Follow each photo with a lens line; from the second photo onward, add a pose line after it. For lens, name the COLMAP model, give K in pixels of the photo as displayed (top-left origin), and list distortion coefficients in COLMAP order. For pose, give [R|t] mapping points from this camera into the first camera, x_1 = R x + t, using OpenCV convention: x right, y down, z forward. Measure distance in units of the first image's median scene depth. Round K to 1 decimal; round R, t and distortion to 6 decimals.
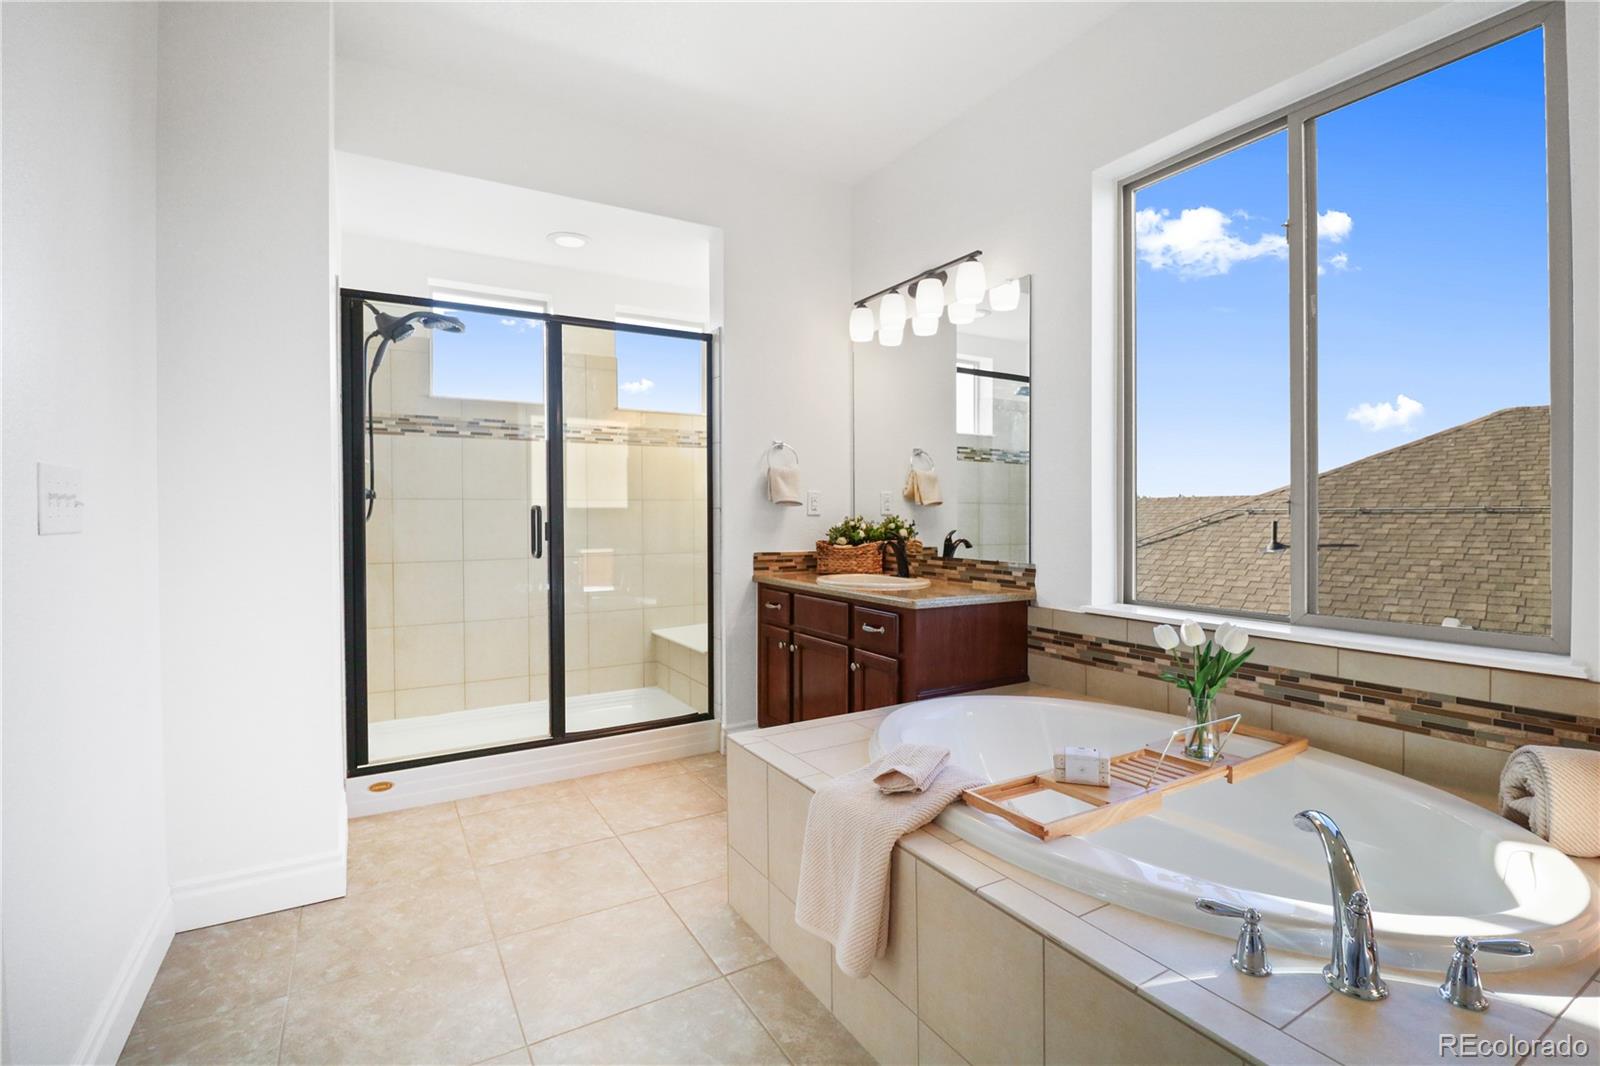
lens RADIAL K [[749.8, 0, 808.2], [0, 749.8, 527.3], [0, 0, 1]] dist [-0.011715, -0.001763]
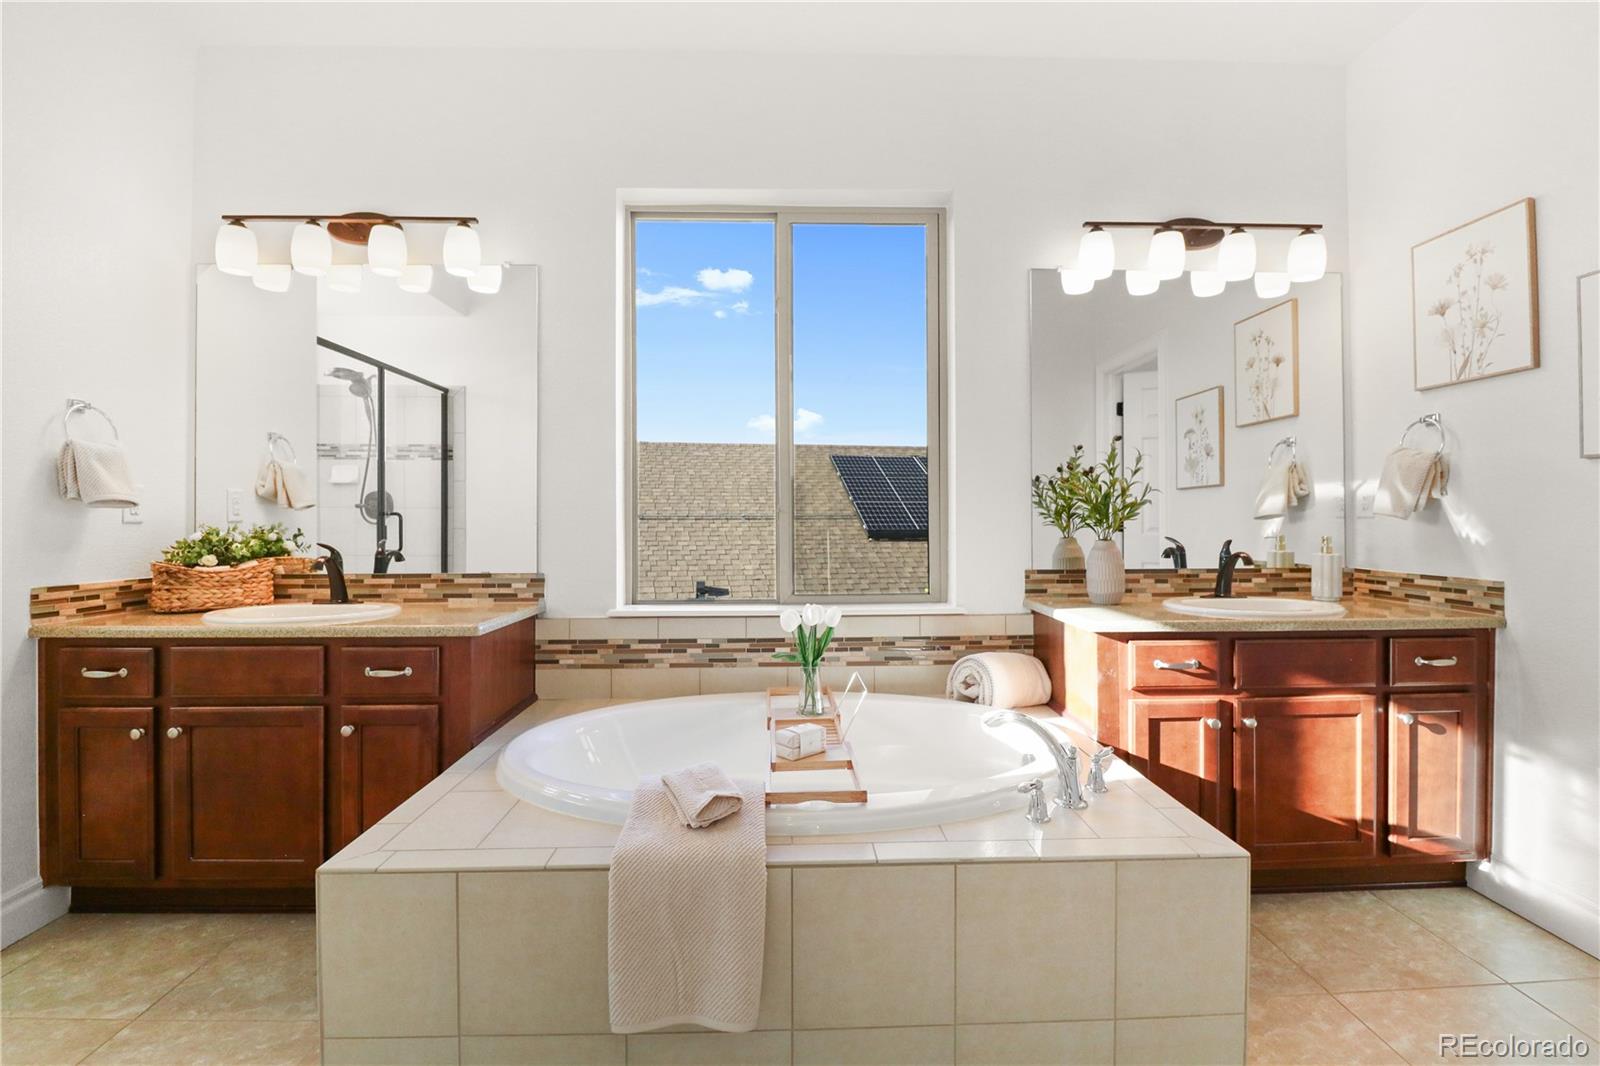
lens RADIAL K [[749.8, 0, 809.4], [0, 749.8, 520.3], [0, 0, 1]] dist [-0.011715, -0.001763]
pose [[0.470650, -0.001036, 0.882319, -0.326939], [0.017765, 0.999808, -0.008303, -0.003084], [-0.882141, 0.019582, 0.470578, 0.232809]]
